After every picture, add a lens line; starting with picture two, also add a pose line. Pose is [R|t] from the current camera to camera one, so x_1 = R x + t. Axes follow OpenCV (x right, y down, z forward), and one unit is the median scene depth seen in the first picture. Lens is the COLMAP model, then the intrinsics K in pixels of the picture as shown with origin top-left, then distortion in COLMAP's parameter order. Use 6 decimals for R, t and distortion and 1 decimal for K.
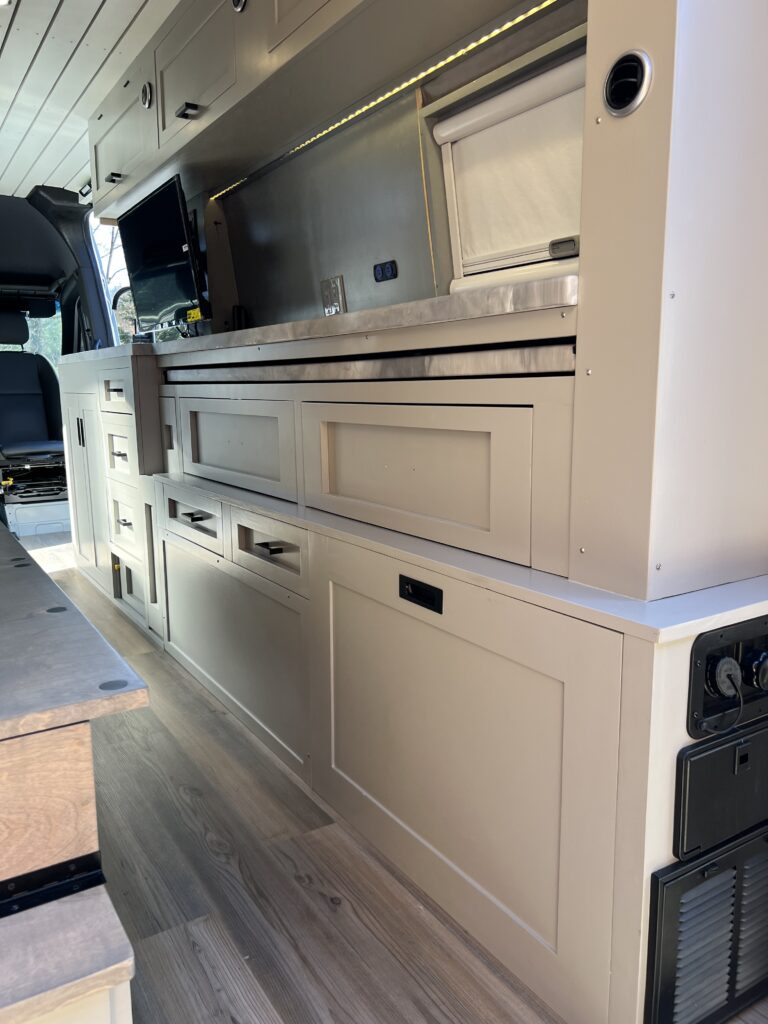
lens RADIAL K [[779.0, 0, 381.0], [0, 779.0, 514.6], [0, 0, 1]] dist [0.022553, -0.017837]
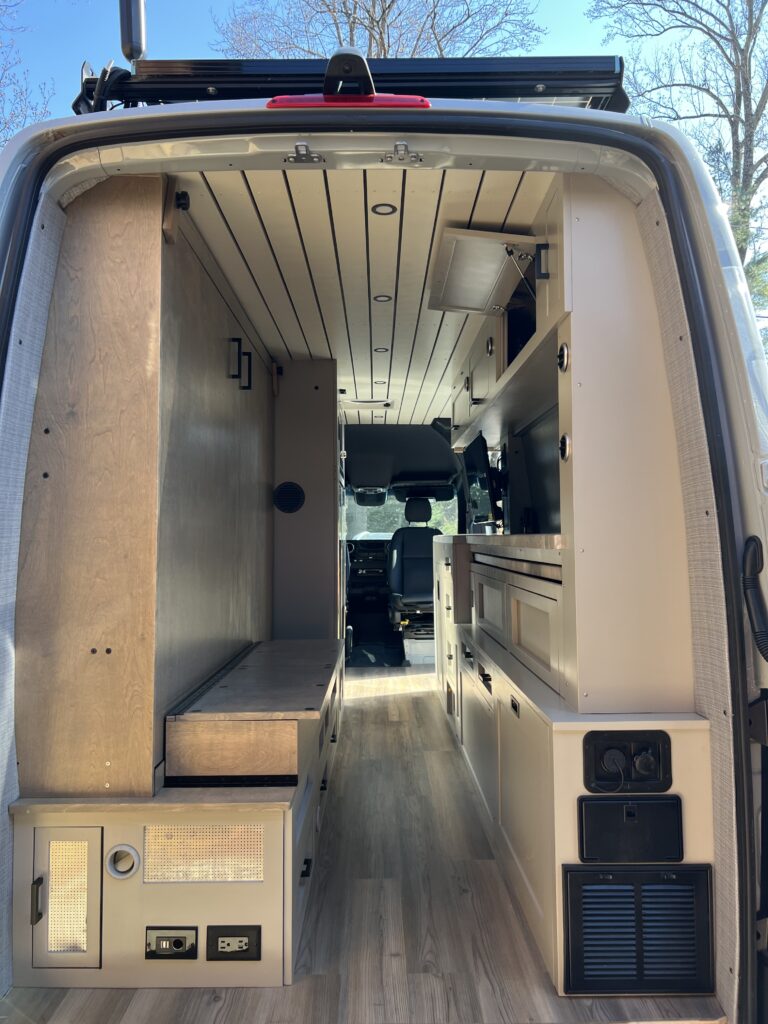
lens RADIAL K [[779.0, 0, 385.9], [0, 779.0, 502.1], [0, 0, 1]] dist [0.022553, -0.017837]
pose [[0.851578, -0.022011, -0.523766, 0.531818], [-0.084128, 0.980431, -0.177984, -0.005928], [0.517433, 0.195630, 0.833061, -0.493413]]
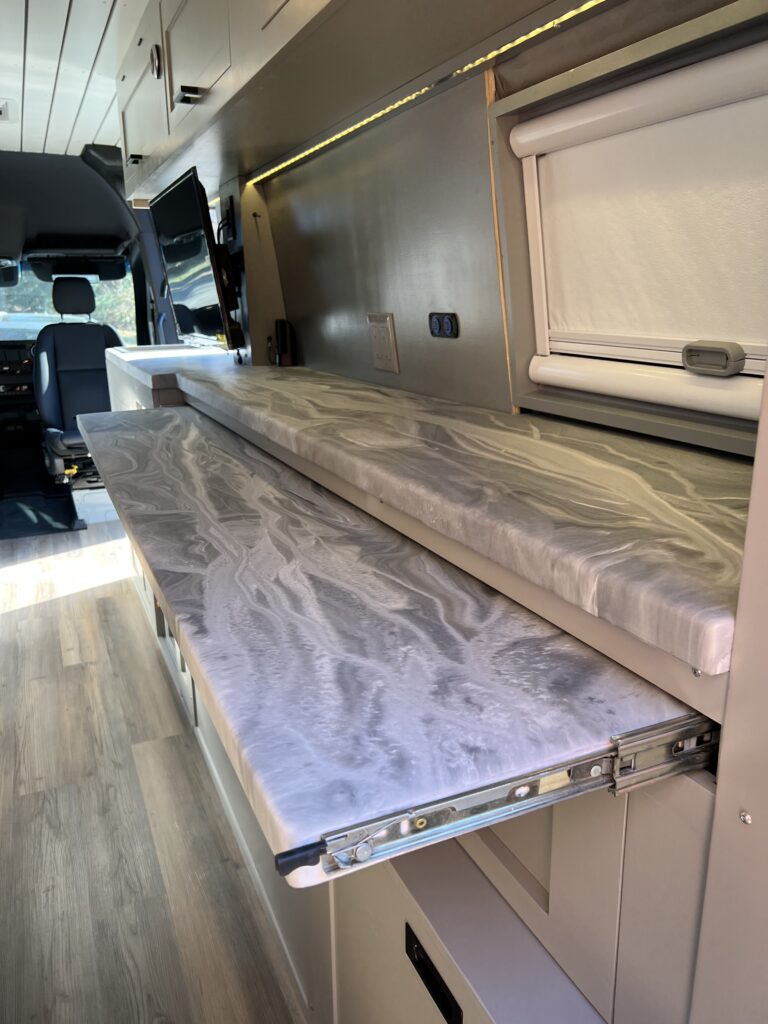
lens RADIAL K [[779.0, 0, 375.0], [0, 779.0, 512.7], [0, 0, 1]] dist [0.022553, -0.017837]
pose [[0.988222, 0.033611, -0.149289, 0.063793], [-0.016894, 0.993580, 0.111861, -0.250742], [0.152091, -0.108021, 0.982446, 0.306939]]
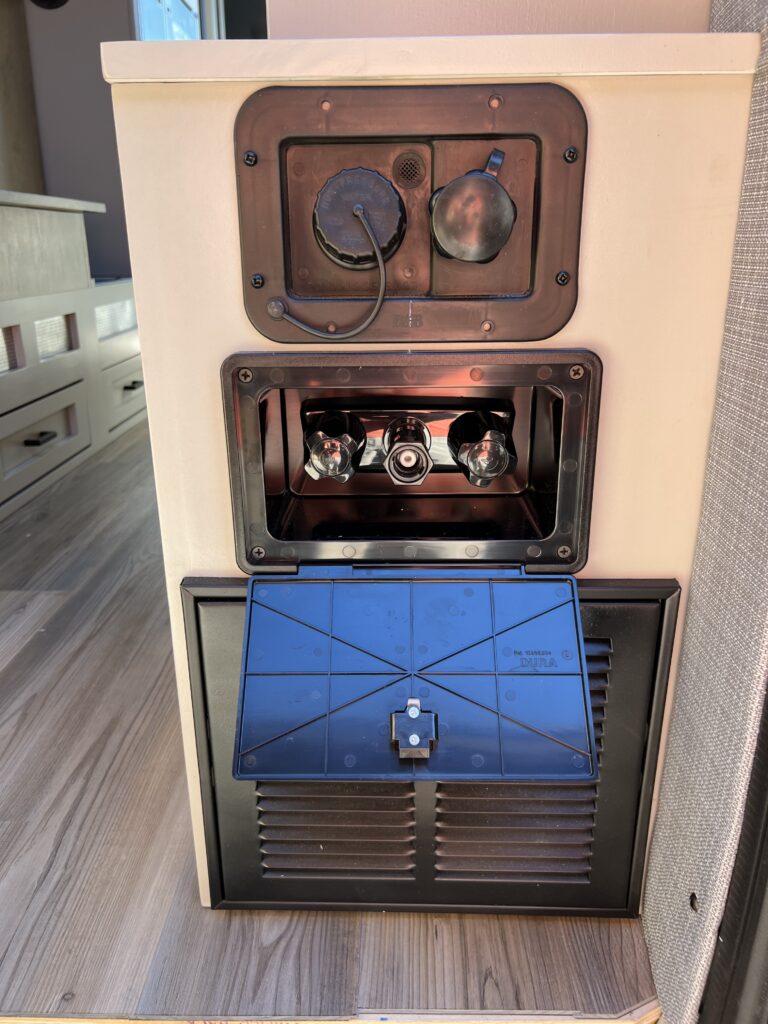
lens RADIAL K [[779.0, 0, 378.9], [0, 779.0, 512.0], [0, 0, 1]] dist [0.022553, -0.017837]
pose [[0.834067, 0.176817, -0.522559, 0.406200], [-0.087742, 0.977704, 0.190777, 0.161637], [0.544641, -0.113270, 0.830985, 0.339156]]
